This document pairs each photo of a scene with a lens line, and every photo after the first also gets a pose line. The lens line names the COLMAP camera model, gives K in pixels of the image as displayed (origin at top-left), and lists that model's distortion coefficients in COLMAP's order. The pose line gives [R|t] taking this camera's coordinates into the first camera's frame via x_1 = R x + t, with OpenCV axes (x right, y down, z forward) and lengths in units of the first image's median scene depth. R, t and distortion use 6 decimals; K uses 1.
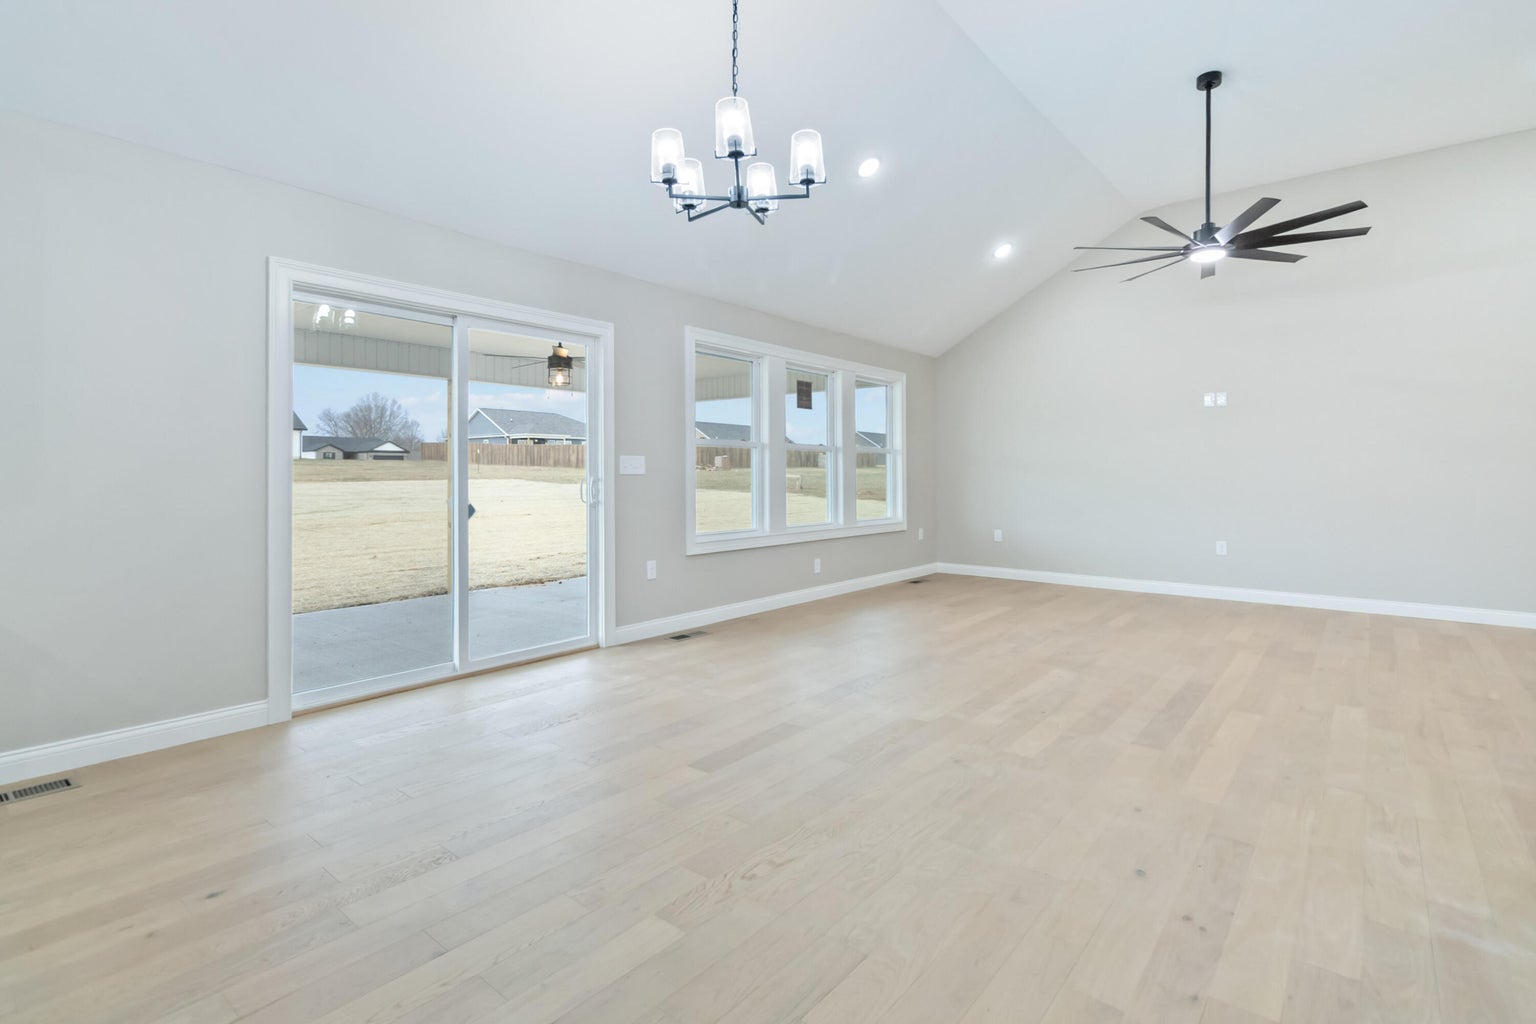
lens RADIAL K [[732.9, 0, 766.1], [0, 732.9, 473.9], [0, 0, 1]] dist [0.000661, 0.000973]
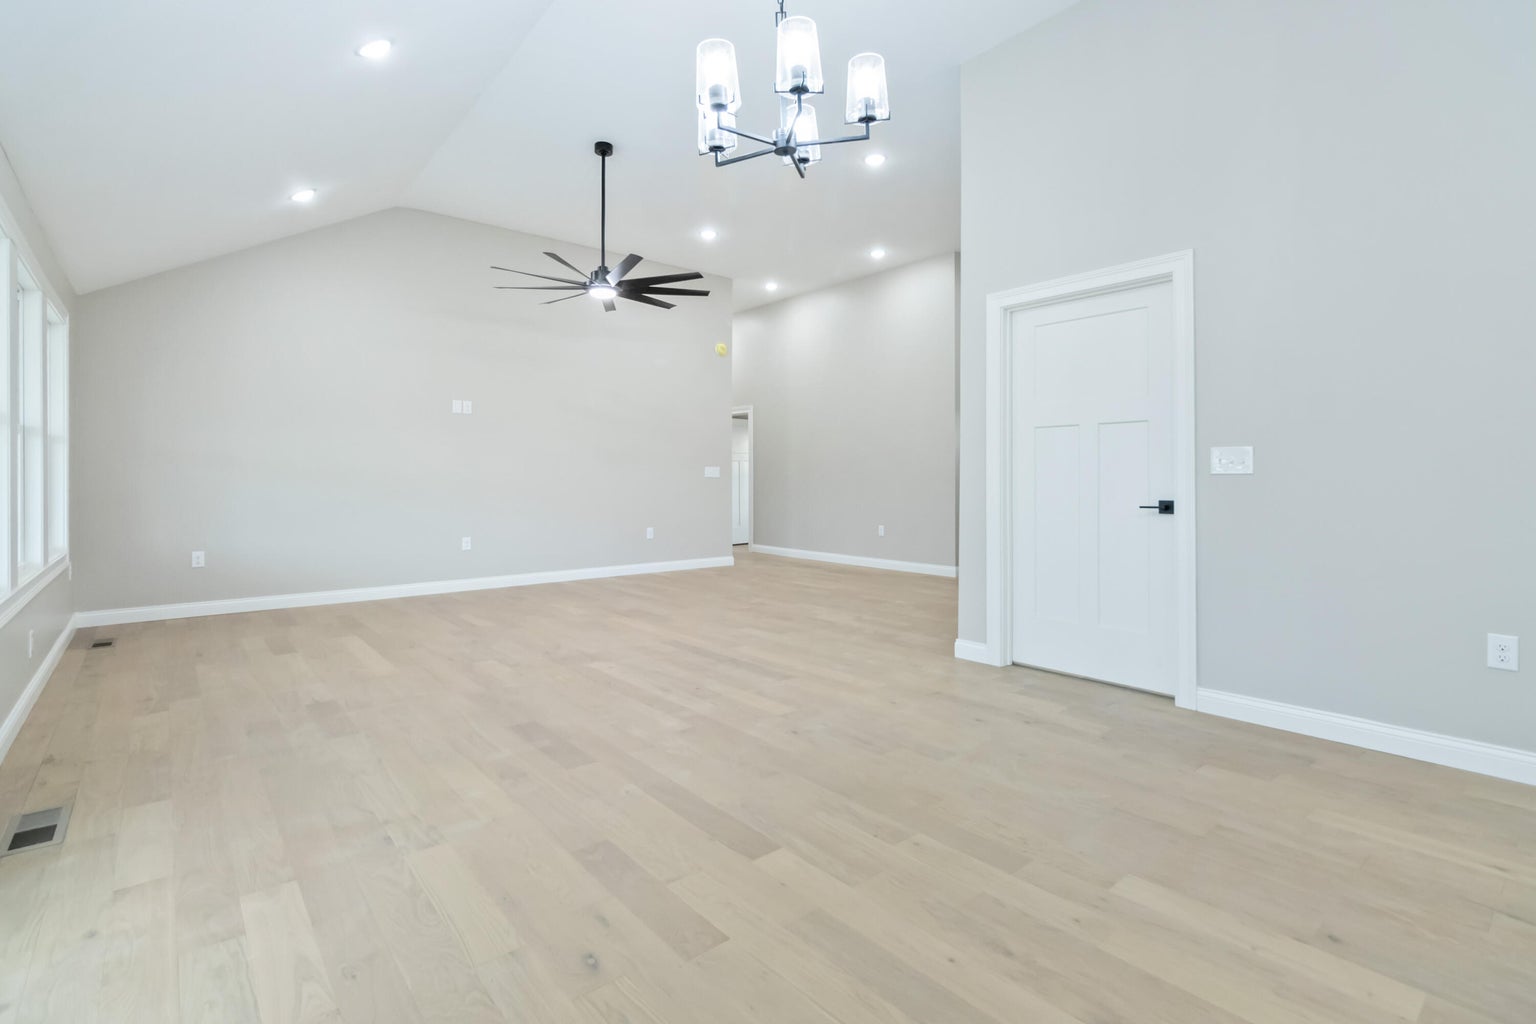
lens RADIAL K [[723.1, 0, 769.0], [0, 723.1, 475.4], [0, 0, 1]] dist [0.002190, 0.000005]
pose [[0.183150, 0.003065, 0.983080, -0.365930], [0.000656, 0.999995, -0.003240, 0.003345], [-0.983085, 0.001238, 0.183147, 0.373118]]
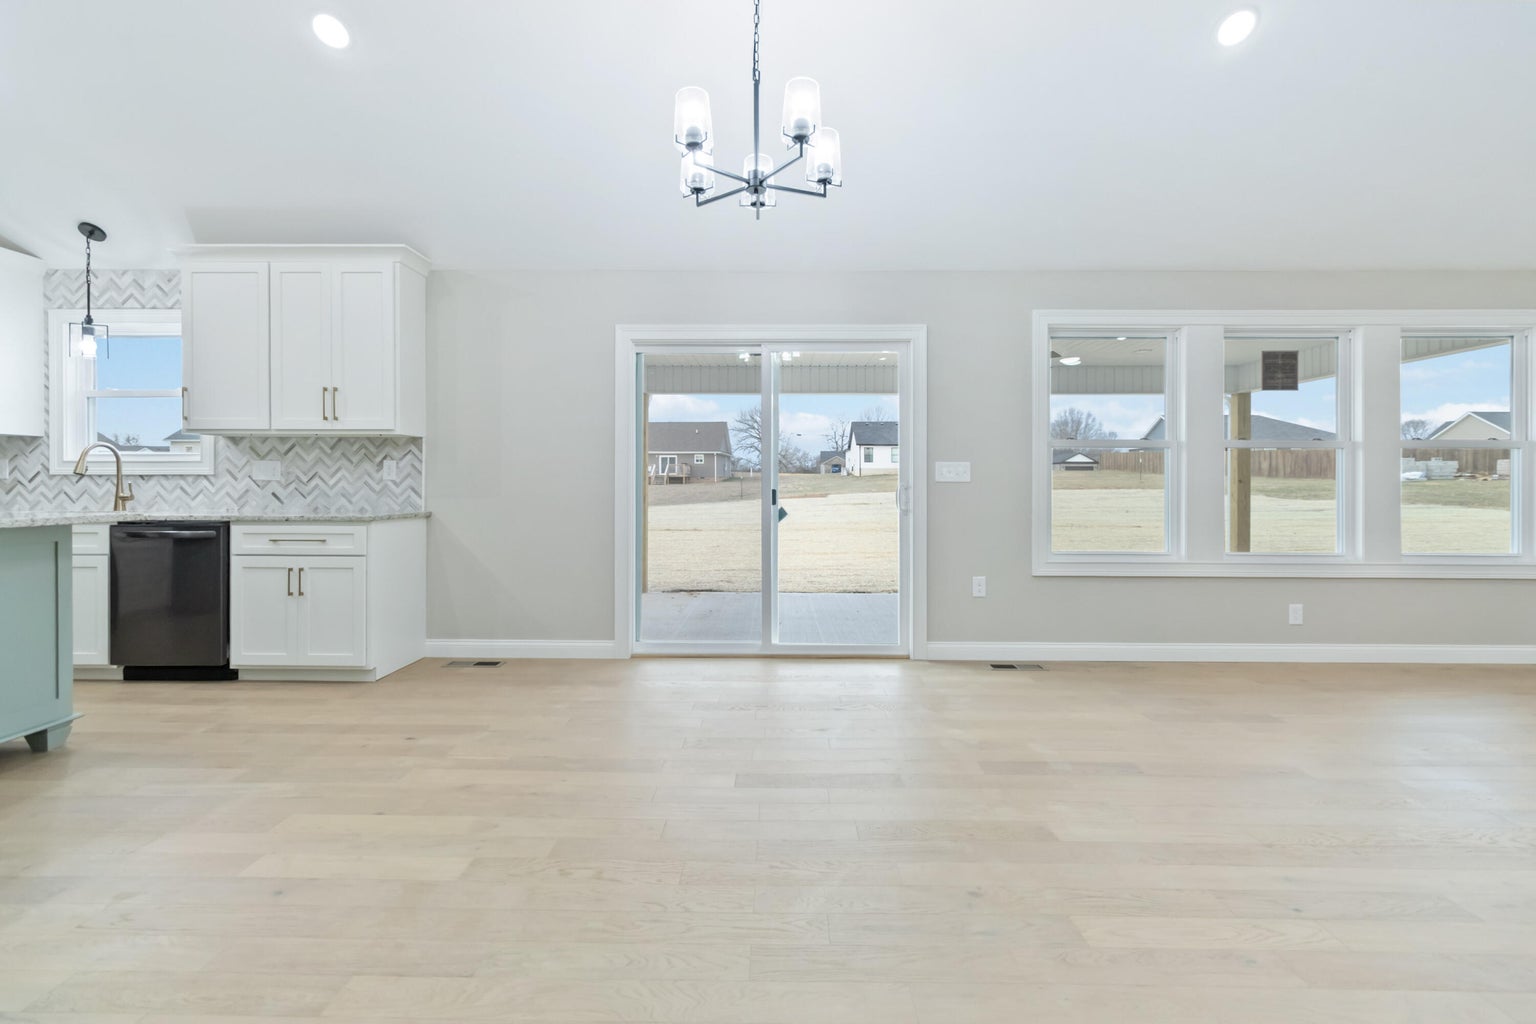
lens RADIAL K [[716.5, 0, 771.3], [0, 716.5, 487.3], [0, 0, 1]] dist [0.003914, 0.000358]
pose [[0.625442, 0.006399, -0.780245, 0.296233], [-0.002729, 0.999978, 0.006014, 0.002205], [0.780266, -0.001632, 0.625446, 0.190831]]
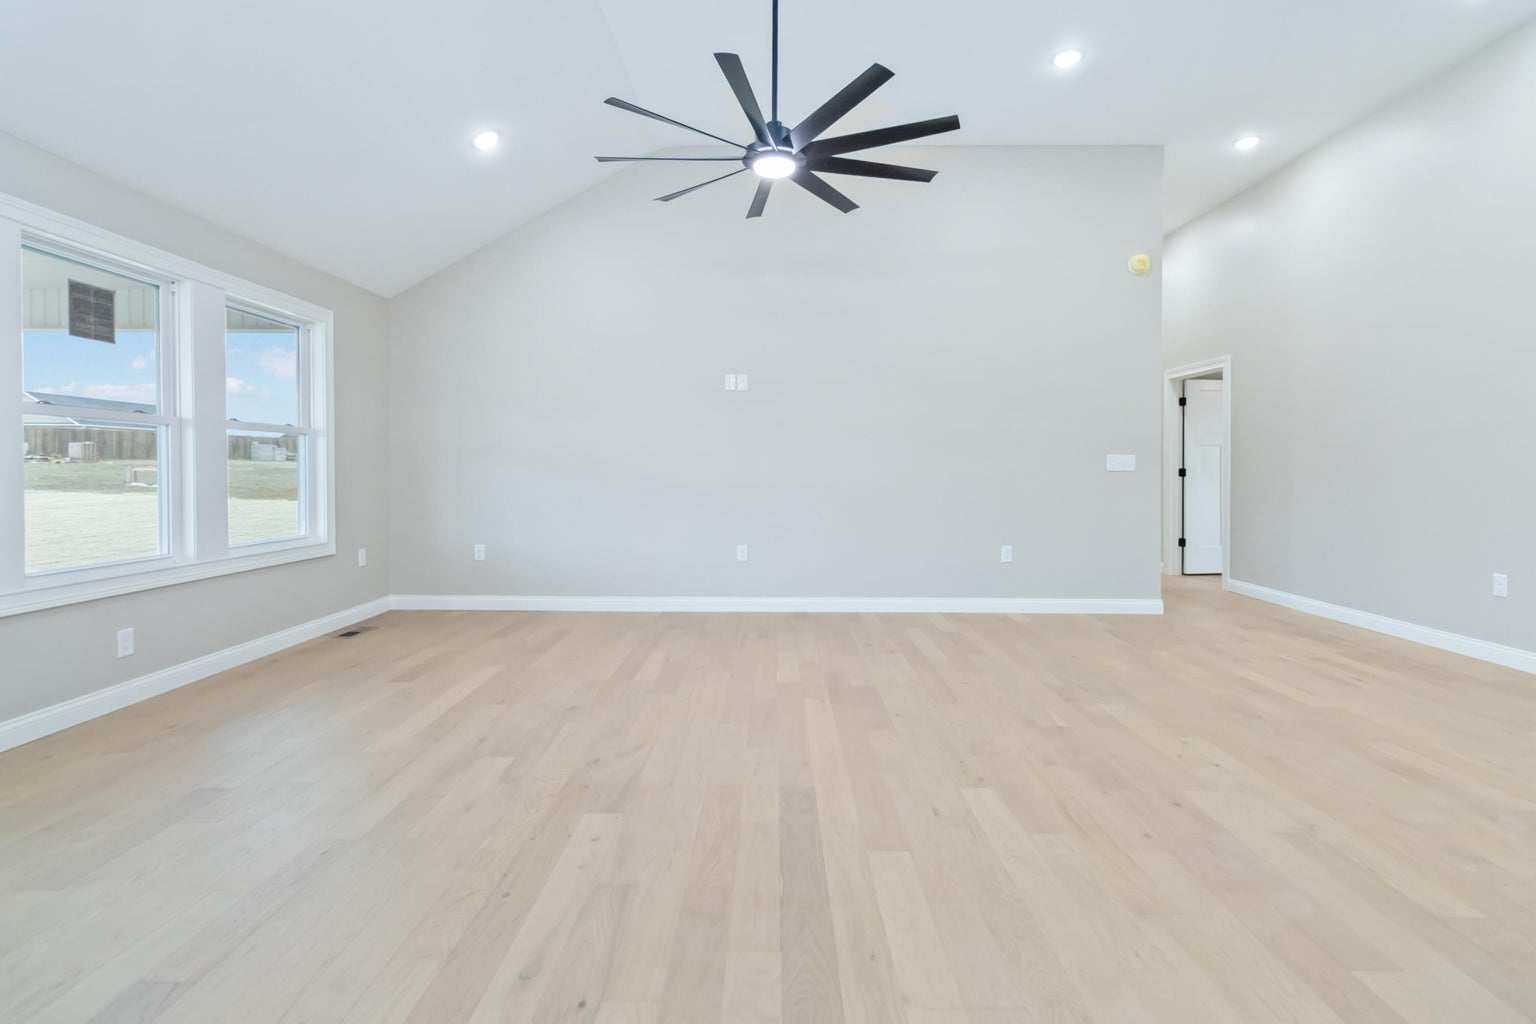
lens RADIAL K [[732.9, 0, 766.1], [0, 732.9, 473.9], [0, 0, 1]] dist [0.000661, 0.000973]
pose [[0.779688, -0.002193, 0.626164, 0.101397], [-0.002277, 0.999977, 0.006338, 0.001500], [-0.626164, -0.006367, 0.779666, 0.313648]]
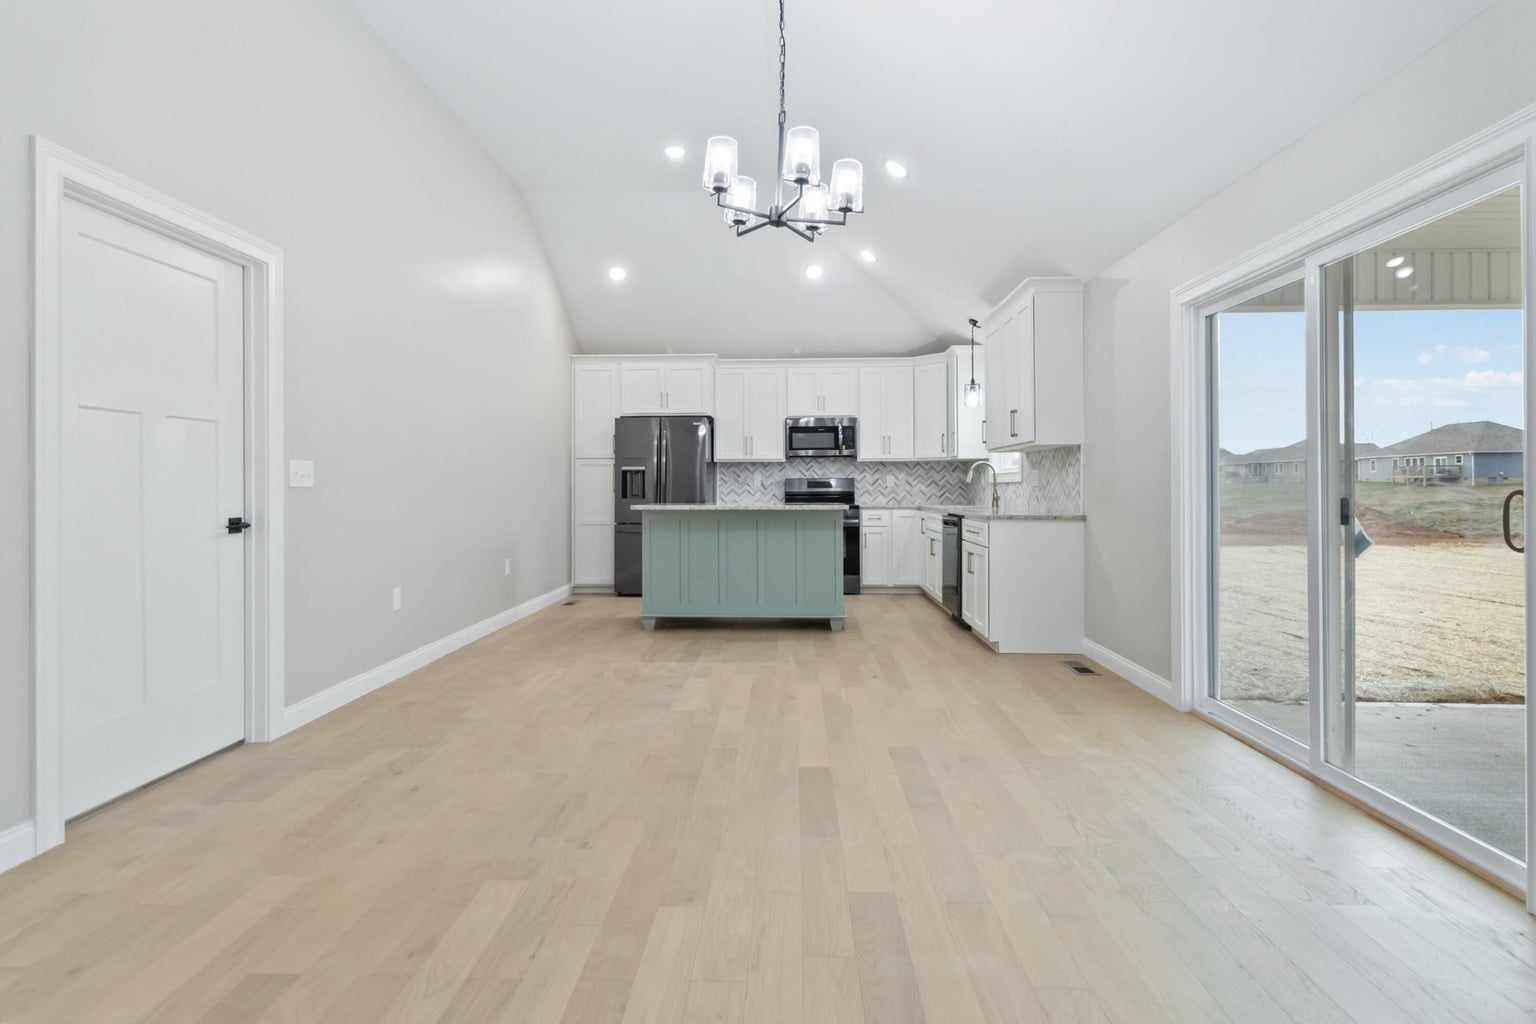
lens RADIAL K [[764.8, 0, 768.2], [0, 764.8, 485.5], [0, 0, 1]] dist [-0.000782, -0.000254]
pose [[-0.792569, -0.000197, -0.609783, 0.270653], [0.001427, 0.999997, -0.002178, 0.001938], [0.609781, -0.002597, -0.792566, 0.792735]]
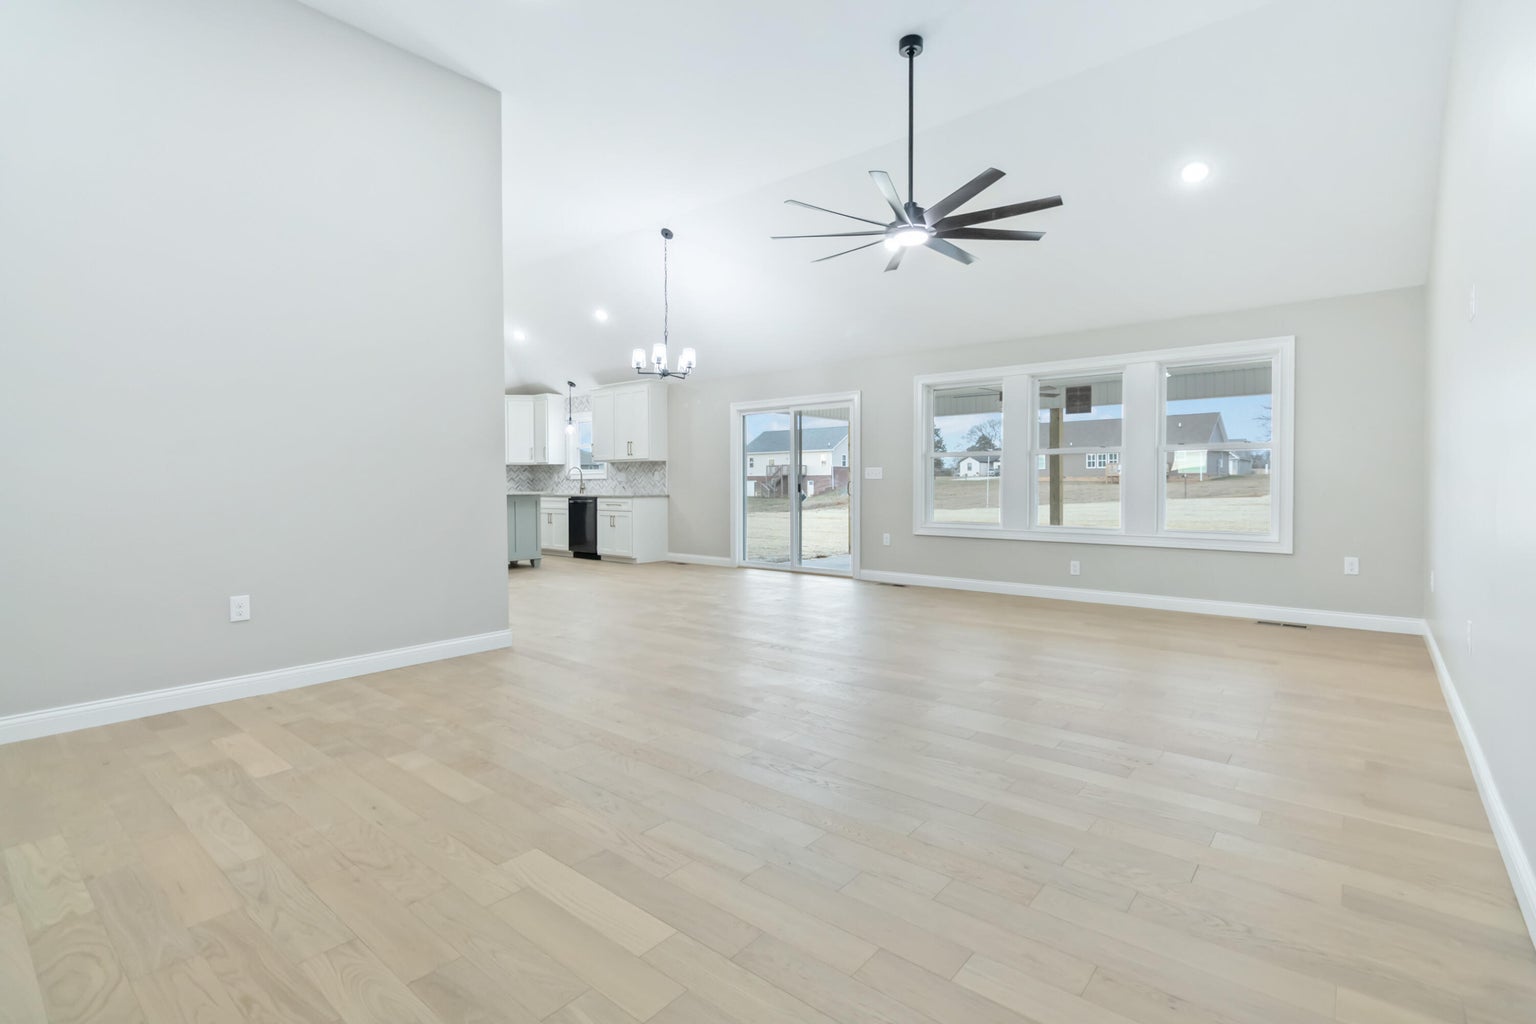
lens RADIAL K [[716.3, 0, 773.0], [0, 716.3, 493.3], [0, 0, 1]] dist [0.001623, -0.000257]
pose [[-0.001560, 0.013252, -0.999911, 1.085655], [0.002445, 0.999909, 0.013249, 0.008471], [0.999996, -0.002425, -0.001592, 0.597544]]
